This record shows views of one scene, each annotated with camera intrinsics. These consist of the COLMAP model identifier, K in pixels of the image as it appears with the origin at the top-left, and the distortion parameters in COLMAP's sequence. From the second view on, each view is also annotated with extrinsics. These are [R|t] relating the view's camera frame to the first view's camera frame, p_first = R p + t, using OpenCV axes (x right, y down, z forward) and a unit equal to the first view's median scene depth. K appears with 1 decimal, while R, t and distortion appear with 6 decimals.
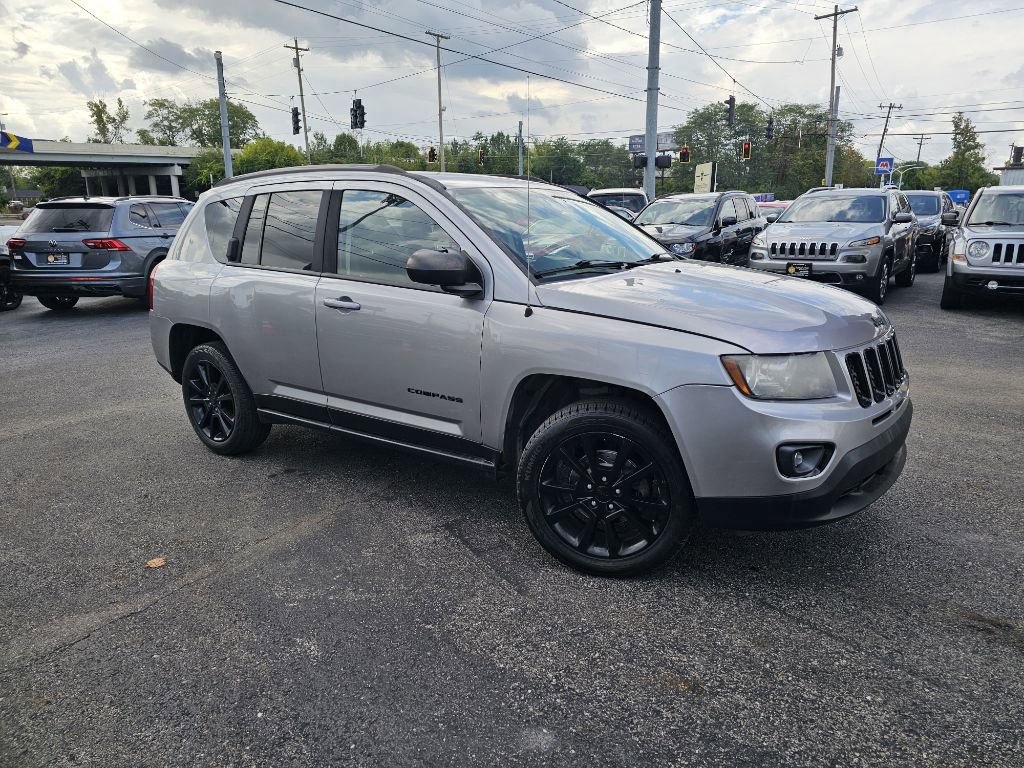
lens RADIAL K [[695.3, 0, 517.0], [0, 695.3, 374.1], [0, 0, 1]] dist [0.069417, -0.053845]
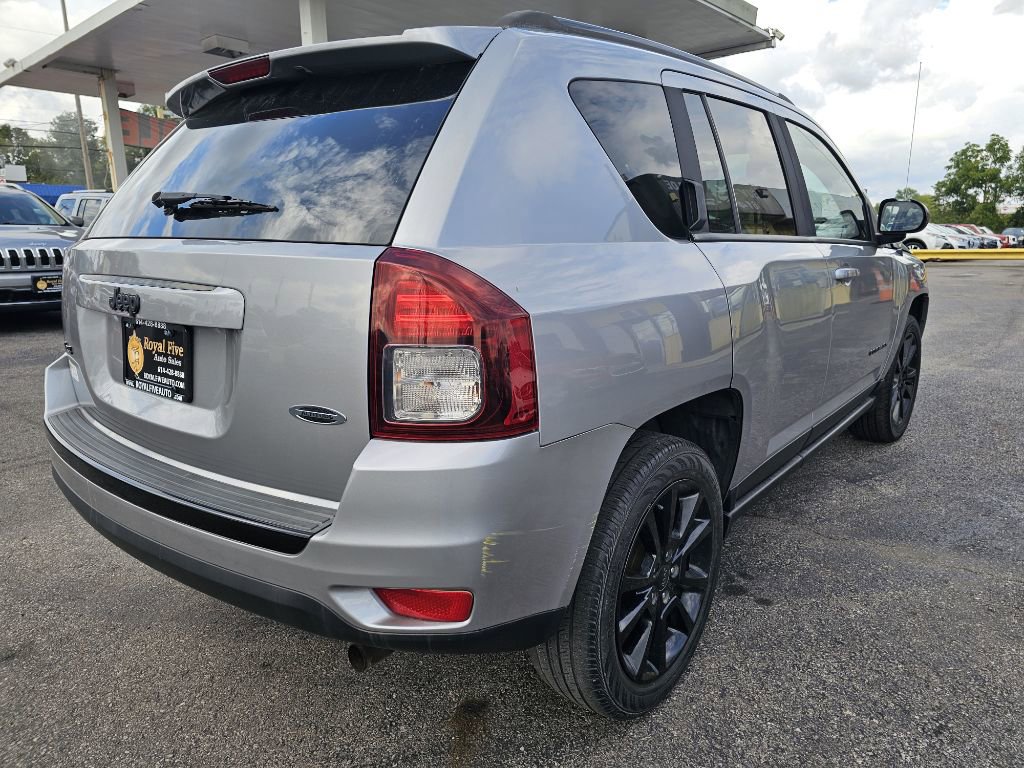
lens RADIAL K [[697.2, 0, 516.9], [0, 697.2, 392.4], [0, 0, 1]] dist [0.060530, -0.042991]
pose [[0.017898, -0.216259, 0.976172, -0.378789], [0.230015, 0.951032, 0.206472, -0.079633], [-0.973022, 0.220839, 0.066765, 0.482014]]
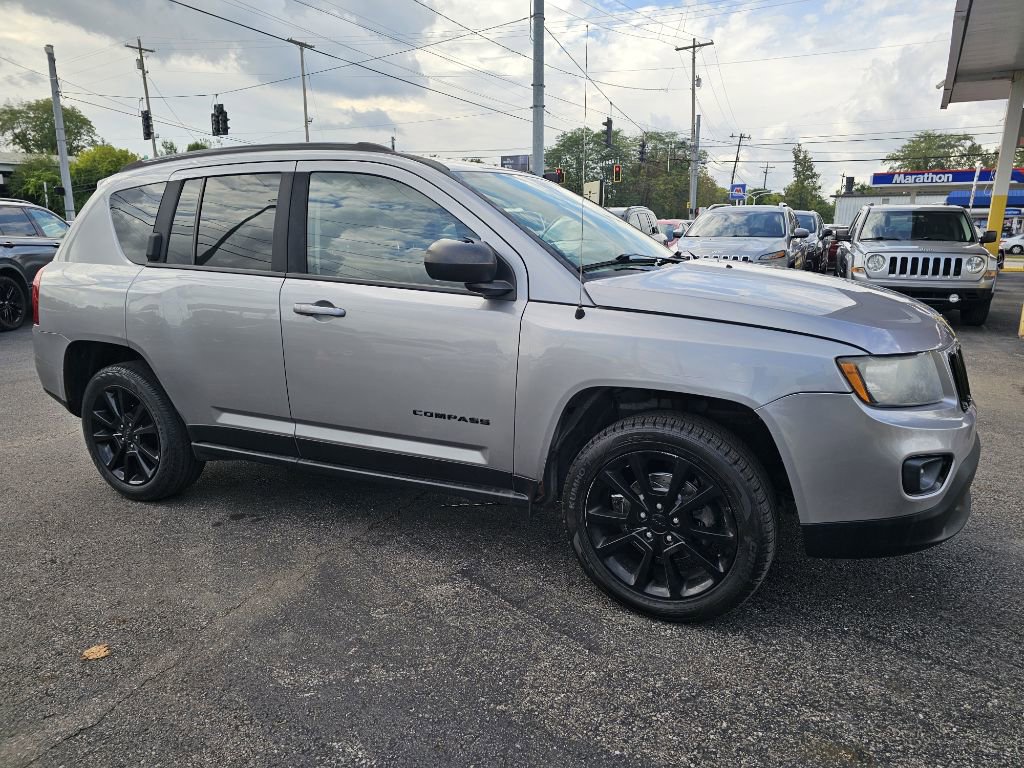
lens RADIAL K [[697.2, 0, 516.9], [0, 697.2, 392.4], [0, 0, 1]] dist [0.060530, -0.042991]
pose [[0.983446, -0.030665, 0.178590, -0.062952], [0.031211, 0.999513, -0.000247, 0.001135], [-0.178495, 0.005817, 0.983924, 0.055444]]
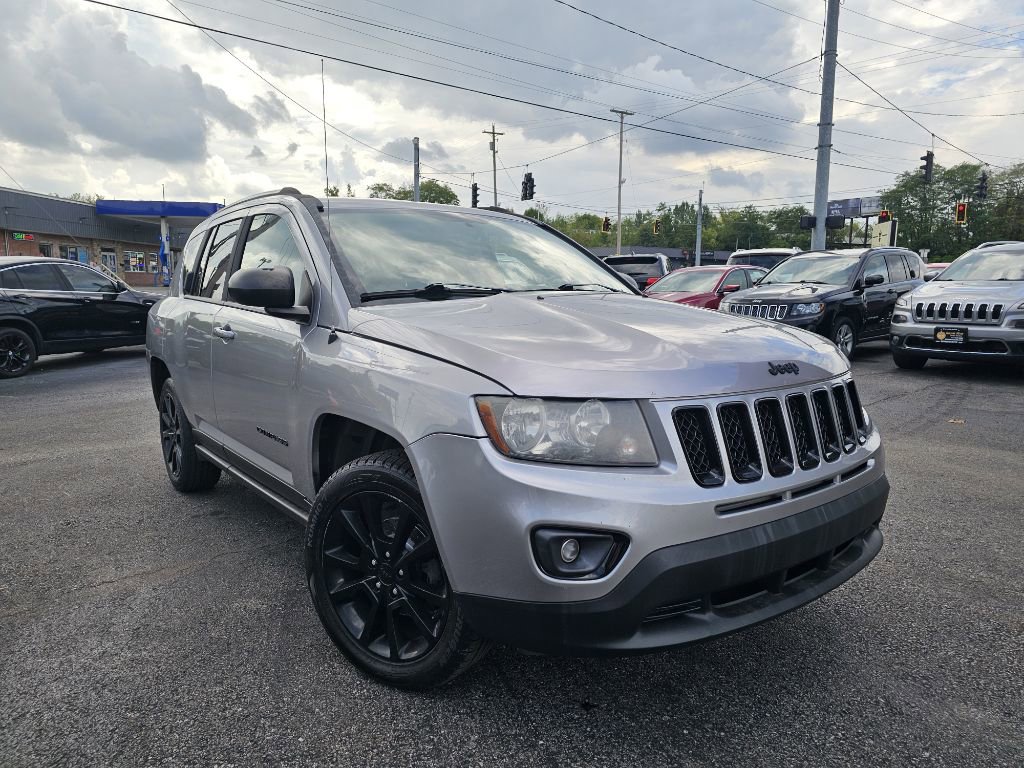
lens RADIAL K [[692.8, 0, 509.3], [0, 692.8, 378.9], [0, 0, 1]] dist [0.055718, -0.041141]
pose [[0.961647, 0.044298, -0.270689, 0.131486], [-0.068424, 0.994416, -0.080344, 0.003034], [0.265619, 0.095784, 0.959308, 0.080064]]
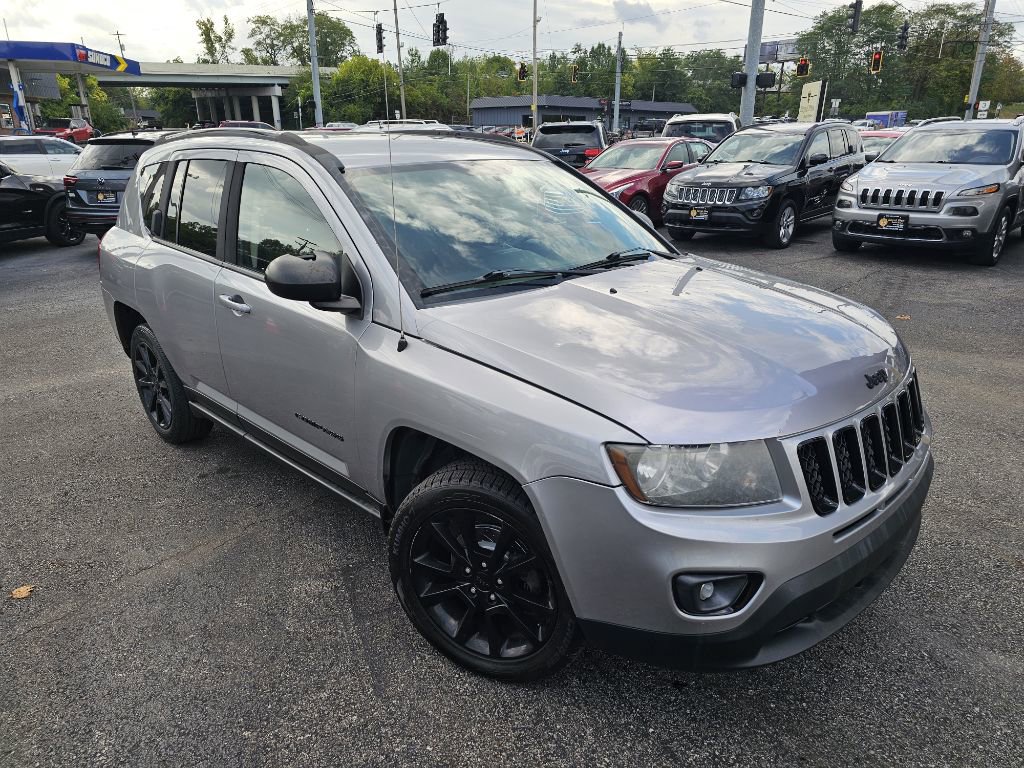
lens RADIAL K [[694.0, 0, 507.2], [0, 694.0, 386.1], [0, 0, 1]] dist [0.056710, -0.037991]
pose [[0.988550, 0.052050, -0.141635, 0.072874], [-0.034373, 0.991624, 0.124503, -0.042936], [0.146929, -0.118209, 0.982058, 0.073216]]
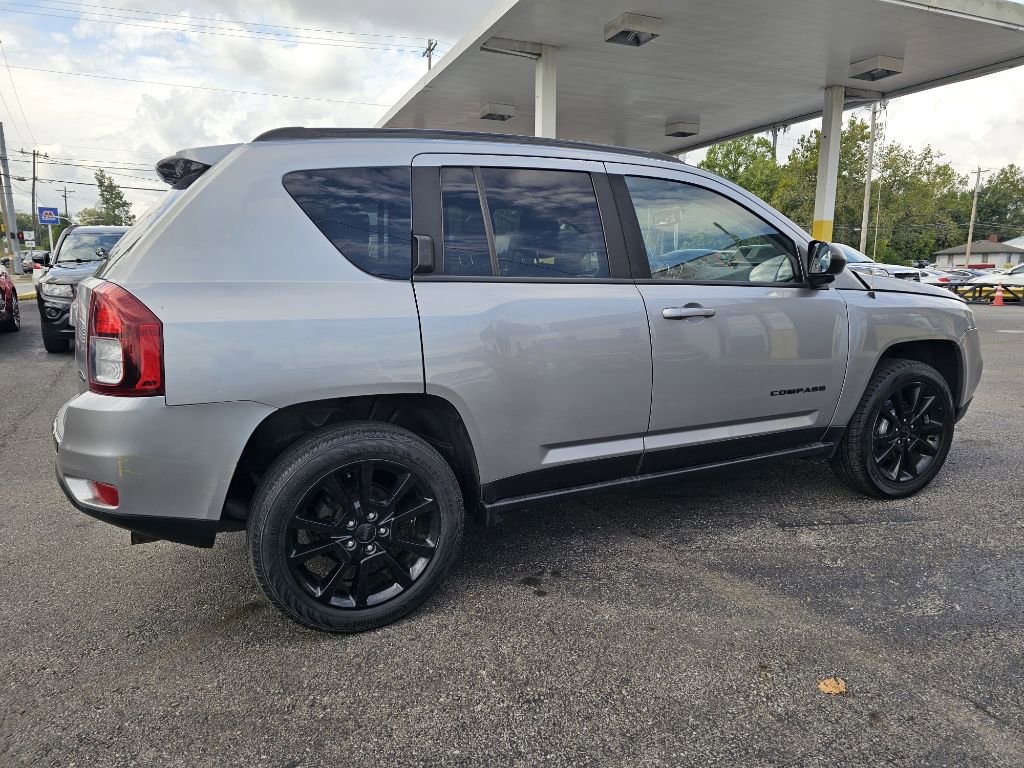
lens RADIAL K [[698.3, 0, 516.3], [0, 698.3, 382.0], [0, 0, 1]] dist [0.050866, -0.035868]
pose [[0.443979, -0.140868, 0.884895, -0.393118], [0.198793, 0.978439, 0.056019, -0.039077], [-0.873707, 0.151039, 0.462410, 0.294403]]
